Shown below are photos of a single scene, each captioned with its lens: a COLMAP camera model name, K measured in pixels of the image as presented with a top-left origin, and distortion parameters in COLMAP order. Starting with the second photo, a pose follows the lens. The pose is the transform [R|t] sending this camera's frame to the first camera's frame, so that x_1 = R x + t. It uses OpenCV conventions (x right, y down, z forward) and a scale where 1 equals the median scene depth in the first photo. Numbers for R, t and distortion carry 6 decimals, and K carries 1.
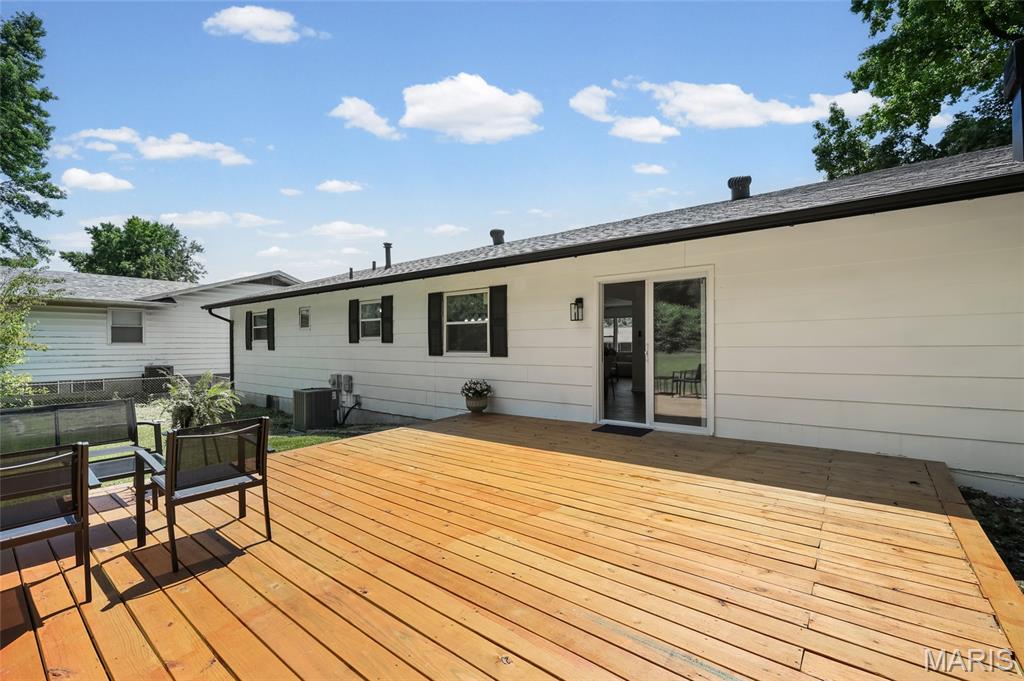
lens RADIAL K [[444.3, 0, 512.2], [0, 444.3, 342.9], [0, 0, 1]] dist [-0.000361, 0.000449]
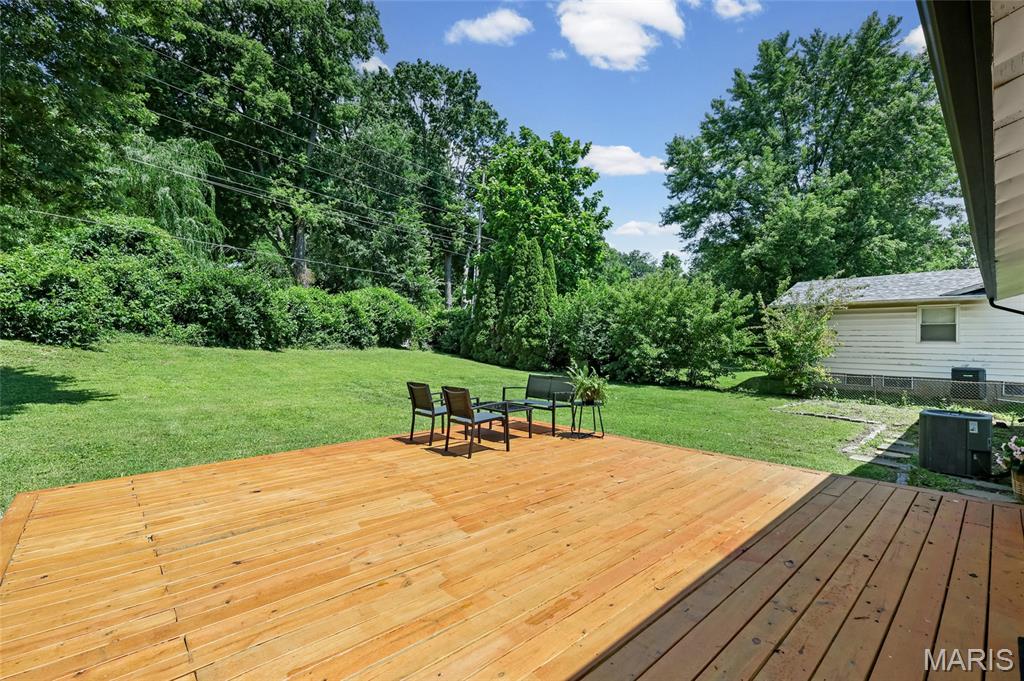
lens RADIAL K [[444.3, 0, 512.2], [0, 444.3, 342.9], [0, 0, 1]] dist [-0.000361, 0.000449]
pose [[-0.155633, 0.014925, -0.987702, 0.212157], [-0.004047, 0.999868, 0.015747, -0.008693], [0.987807, 0.006448, -0.155552, 0.262308]]
